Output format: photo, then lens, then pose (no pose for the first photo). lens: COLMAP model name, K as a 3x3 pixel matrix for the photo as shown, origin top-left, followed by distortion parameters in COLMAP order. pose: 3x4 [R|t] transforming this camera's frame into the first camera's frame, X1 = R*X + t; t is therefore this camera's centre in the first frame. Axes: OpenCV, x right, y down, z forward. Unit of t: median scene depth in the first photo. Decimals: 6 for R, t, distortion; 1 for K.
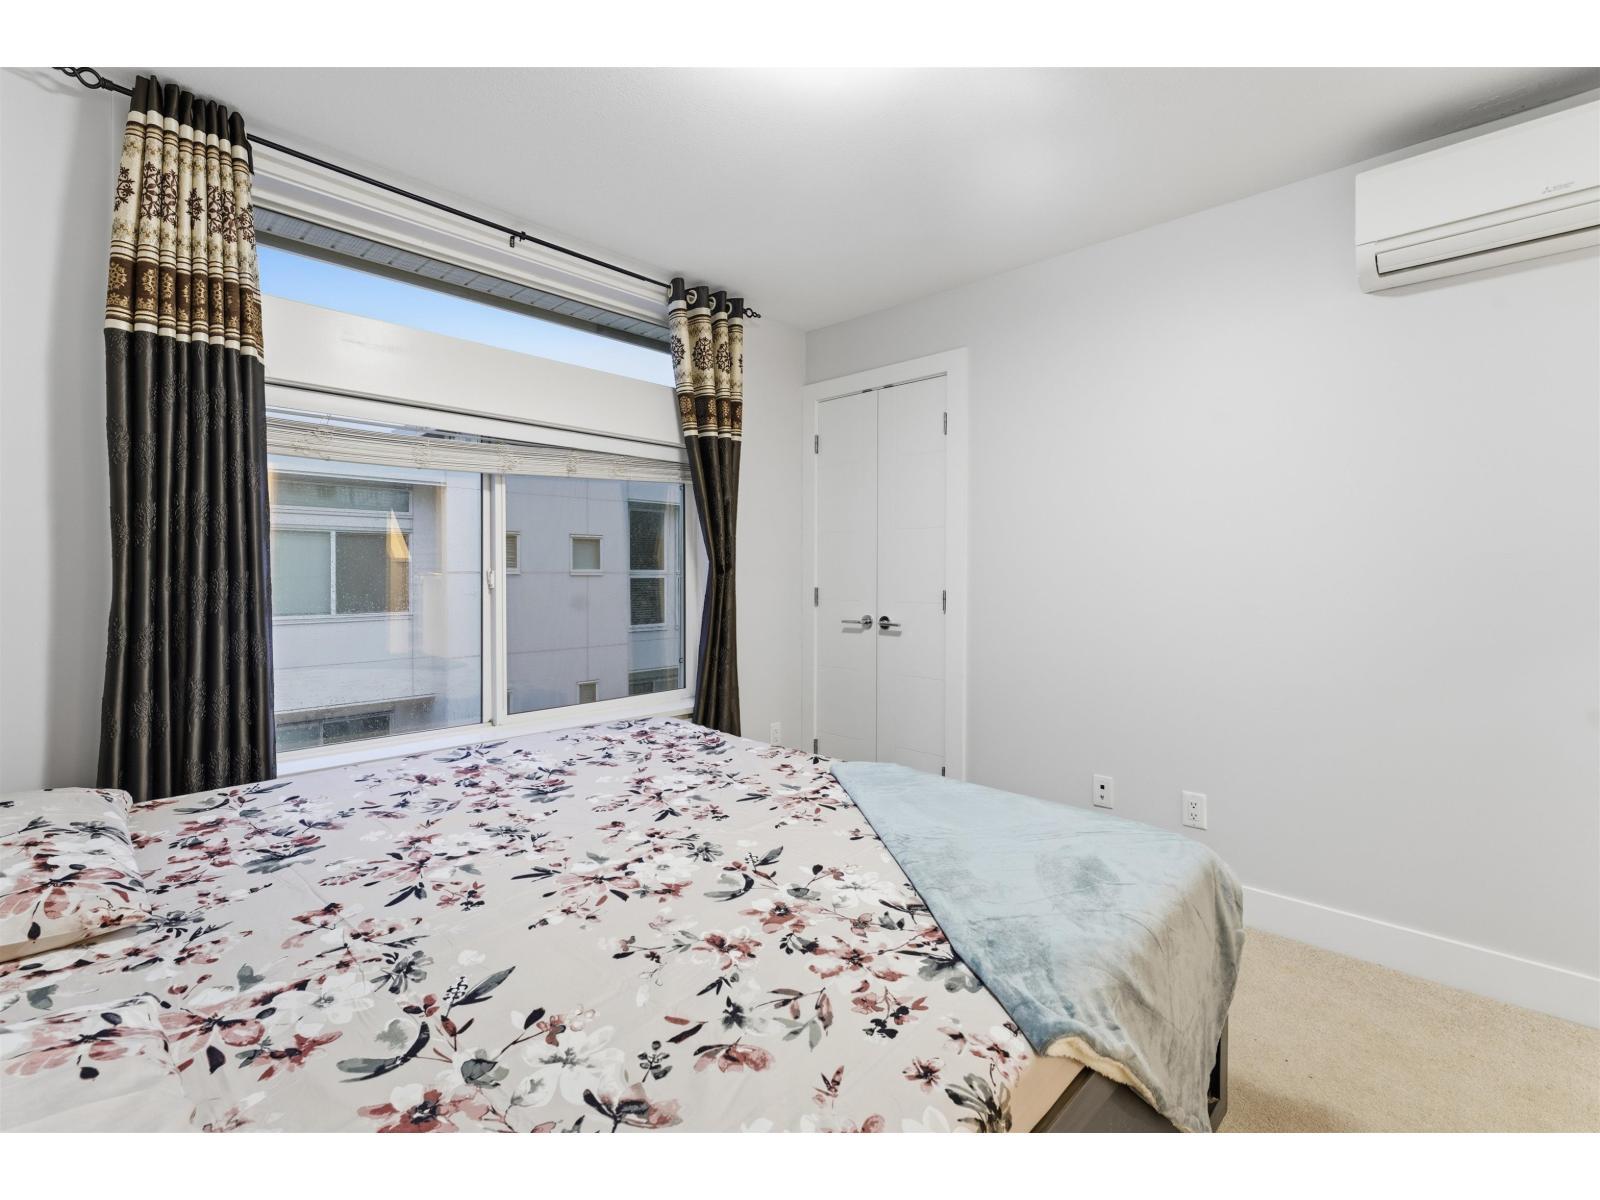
lens RADIAL K [[720.5, 0, 808.0], [0, 720.5, 558.8], [0, 0, 1]] dist [-0.000902, 0.000052]
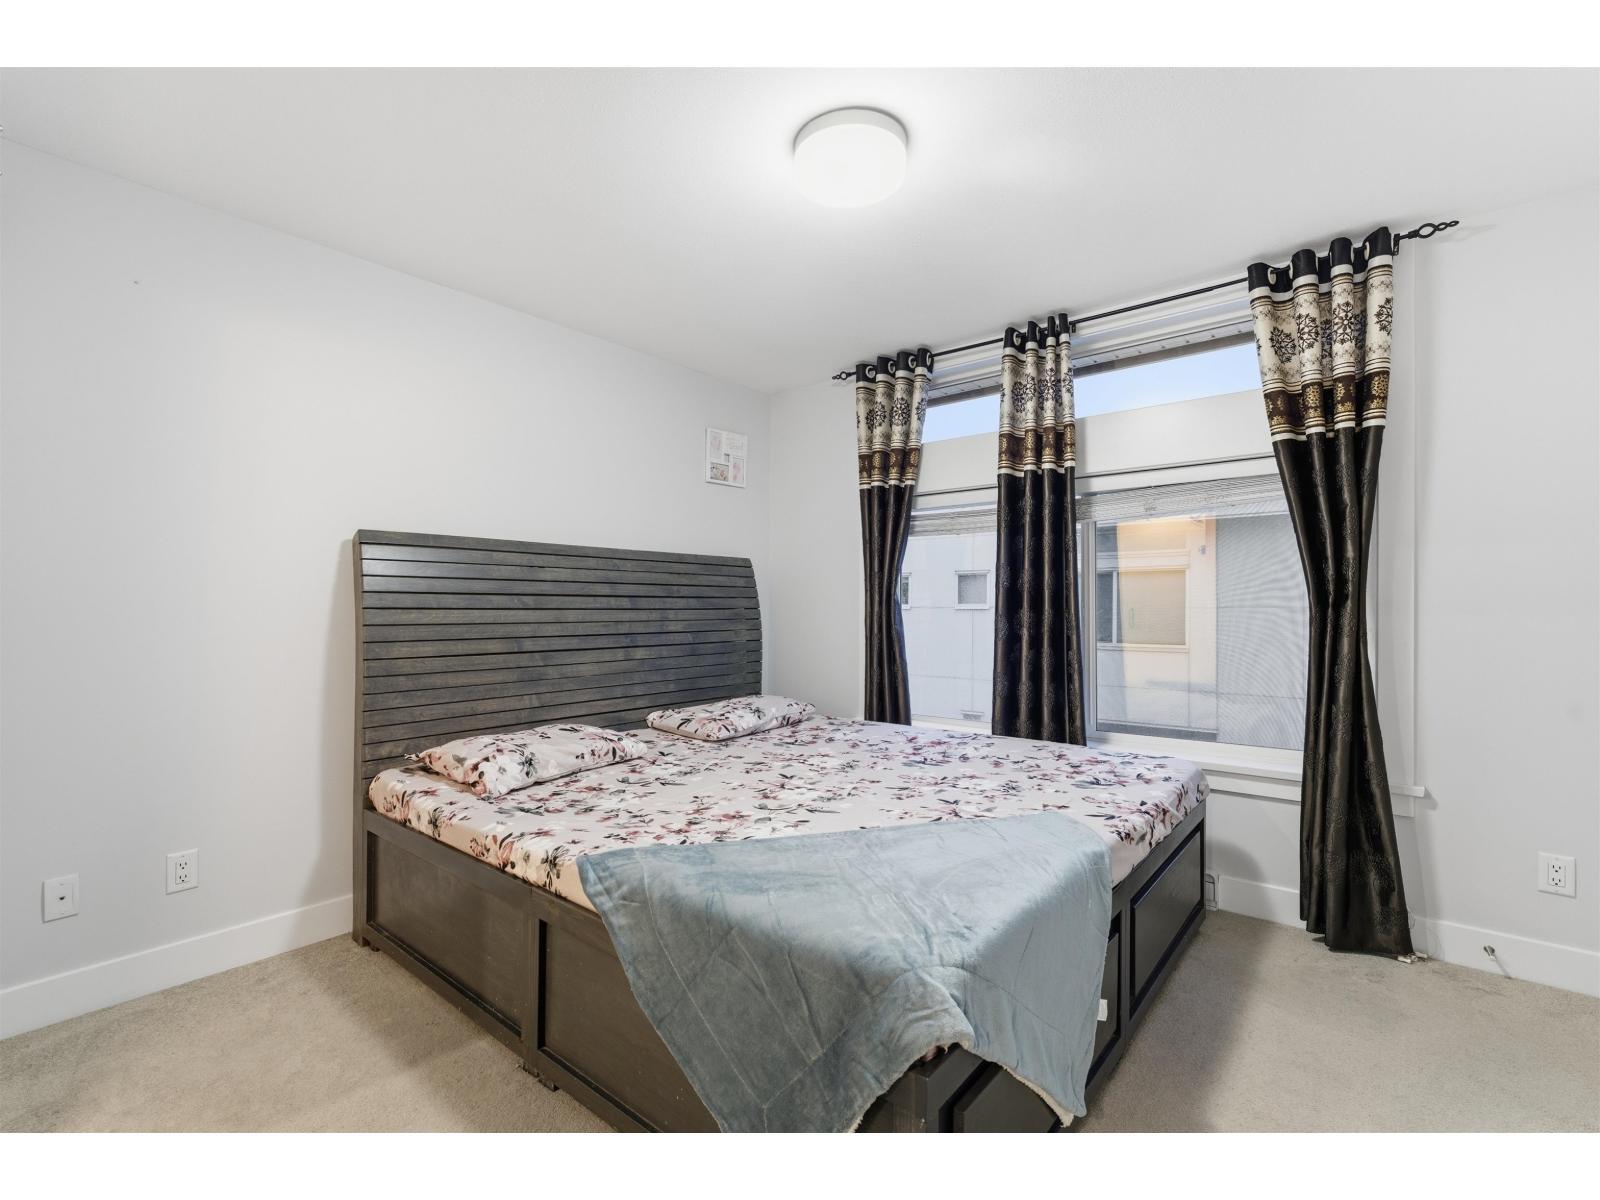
lens RADIAL K [[720.5, 0, 808.0], [0, 720.5, 558.8], [0, 0, 1]] dist [-0.000902, 0.000052]
pose [[0.081106, -0.071554, -0.994134, 1.189462], [0.019876, 0.997338, -0.070163, 0.023319], [0.996507, -0.014068, 0.082312, 0.759753]]
